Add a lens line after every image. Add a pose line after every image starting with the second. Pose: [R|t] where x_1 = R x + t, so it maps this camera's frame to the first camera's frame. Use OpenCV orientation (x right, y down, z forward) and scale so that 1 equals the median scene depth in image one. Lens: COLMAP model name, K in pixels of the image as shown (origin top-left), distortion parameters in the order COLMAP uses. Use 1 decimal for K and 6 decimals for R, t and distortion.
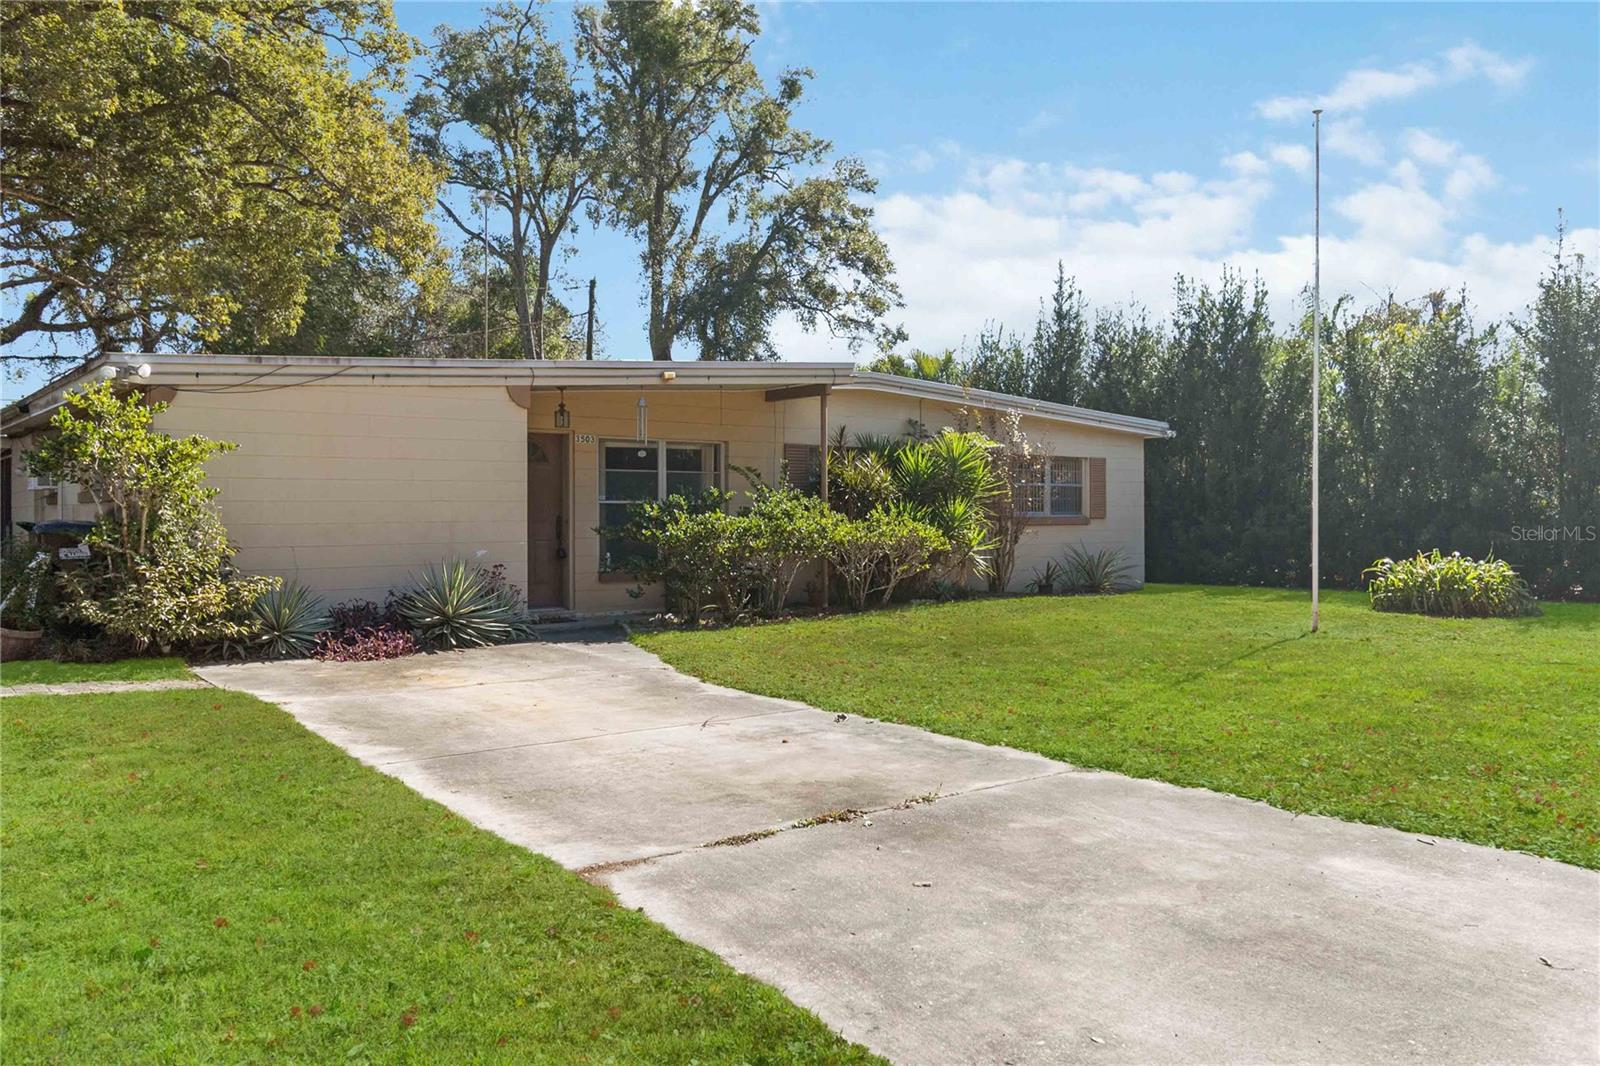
lens RADIAL K [[1286.5, 0, 817.7], [0, 1286.5, 478.2], [0, 0, 1]] dist [-0.004570, -0.000081]
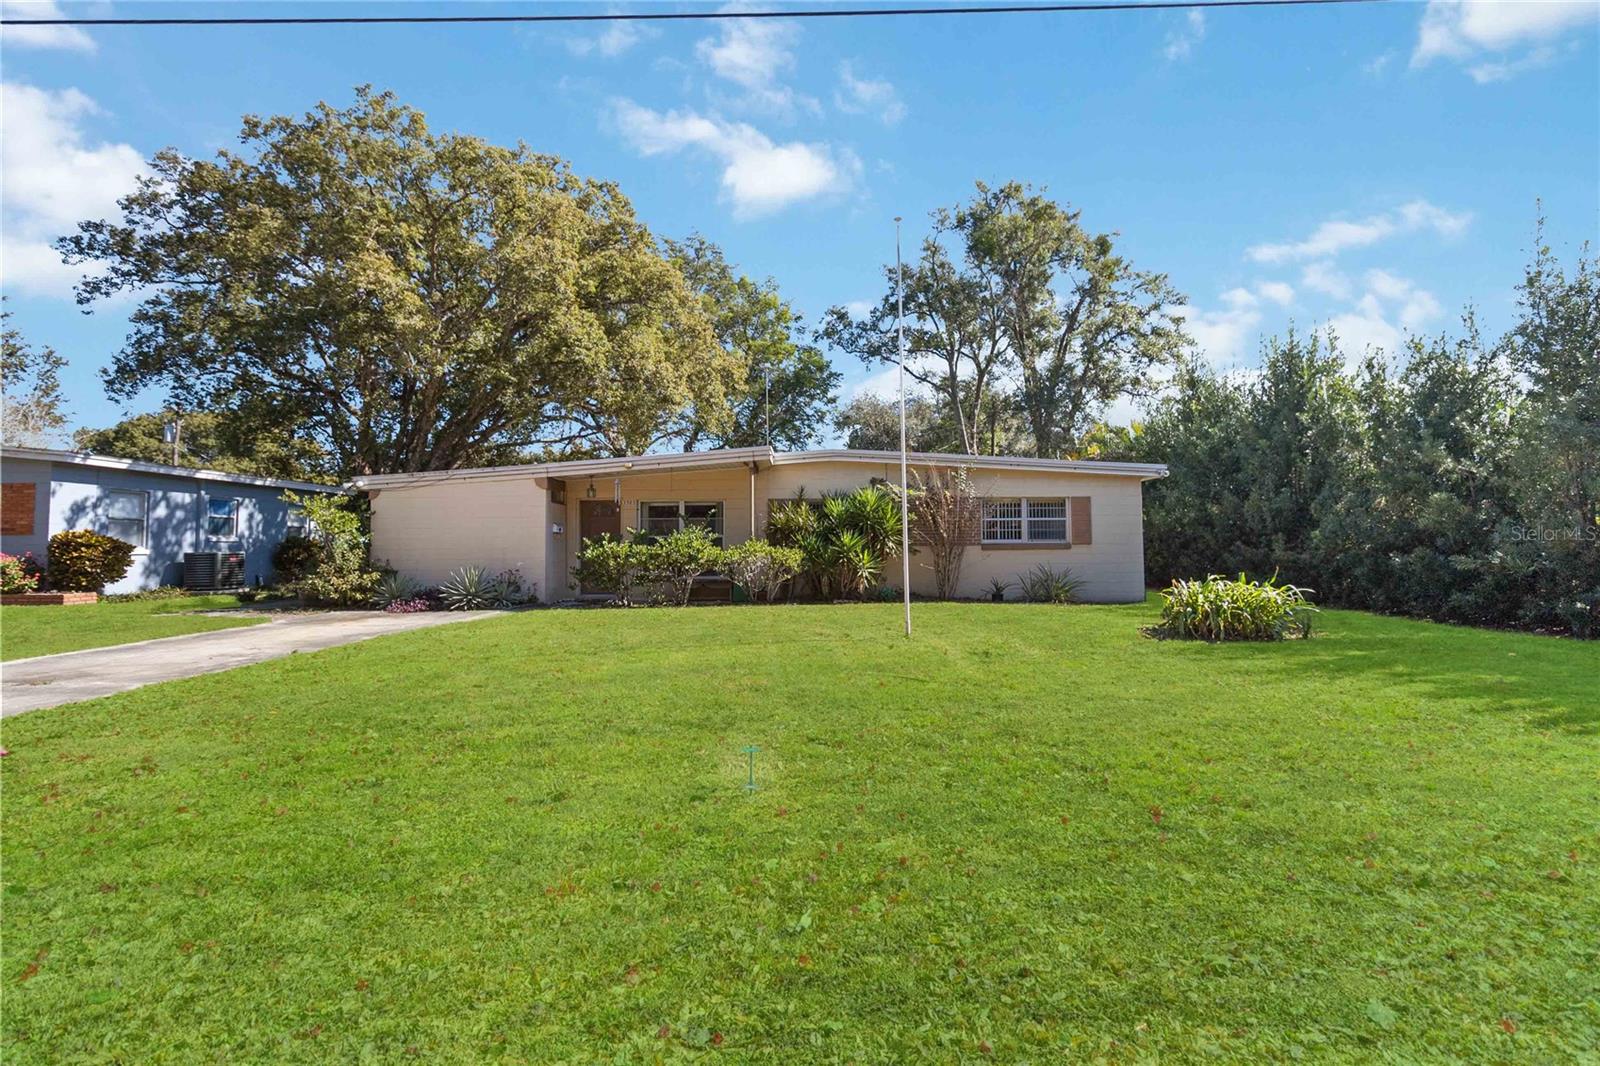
lens RADIAL K [[737.0, 0, 805.2], [0, 737.0, 524.0], [0, 0, 1]] dist [-0.006217, -0.000259]
pose [[0.745174, -0.016773, -0.666659, 0.507881], [0.022895, 0.999738, 0.000438, 0.004636], [0.666477, -0.015589, 0.745363, 0.271631]]
